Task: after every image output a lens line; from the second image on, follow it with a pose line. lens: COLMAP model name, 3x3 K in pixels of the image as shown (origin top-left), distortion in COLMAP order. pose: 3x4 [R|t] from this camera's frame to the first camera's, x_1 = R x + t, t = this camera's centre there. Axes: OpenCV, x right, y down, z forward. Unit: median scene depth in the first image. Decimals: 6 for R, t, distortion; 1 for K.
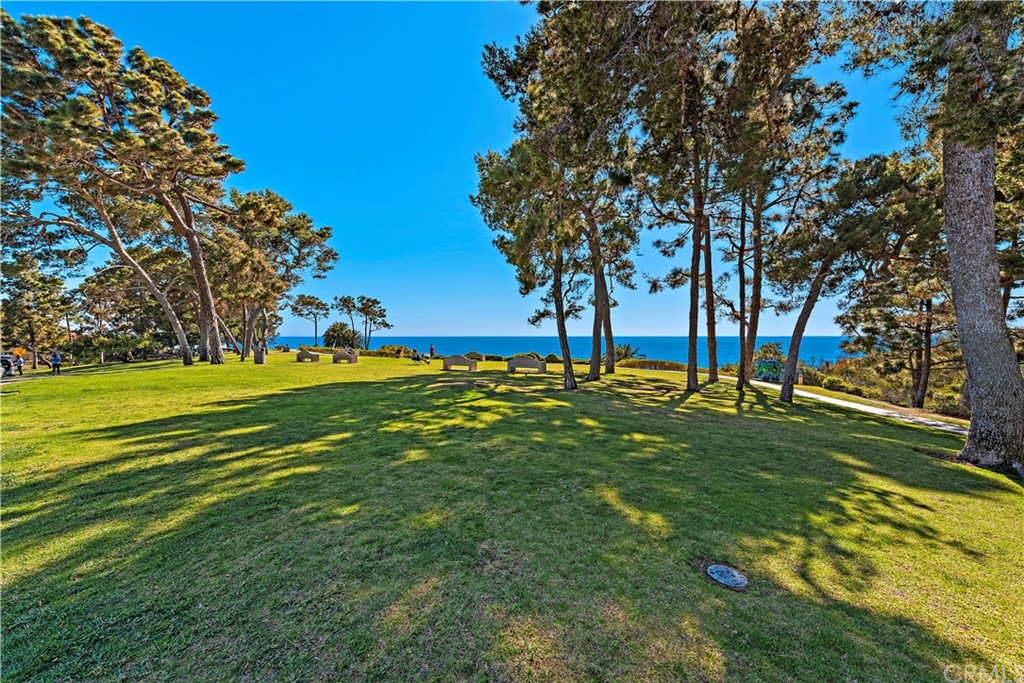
lens RADIAL K [[421.4, 0, 509.4], [0, 421.4, 344.7], [0, 0, 1]] dist [0.013368, -0.000426]
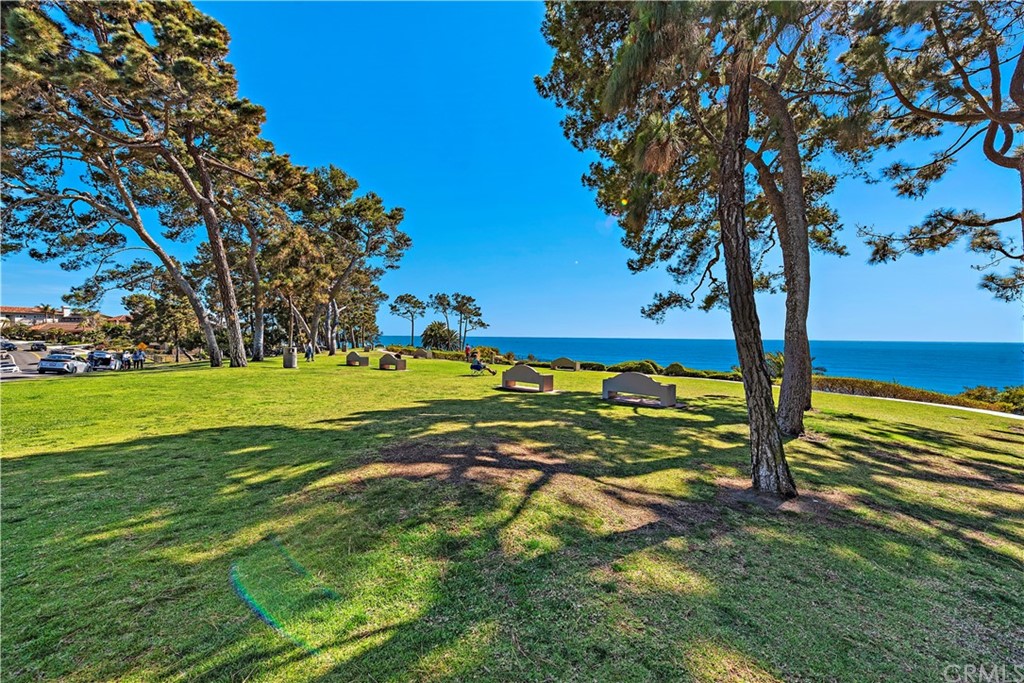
lens RADIAL K [[421.4, 0, 509.4], [0, 421.4, 344.7], [0, 0, 1]] dist [0.013368, -0.000426]
pose [[0.966690, 0.017408, -0.255359, 0.013148], [-0.018355, 0.999831, -0.001326, -0.004238], [0.255293, 0.005969, 0.966845, 0.290744]]
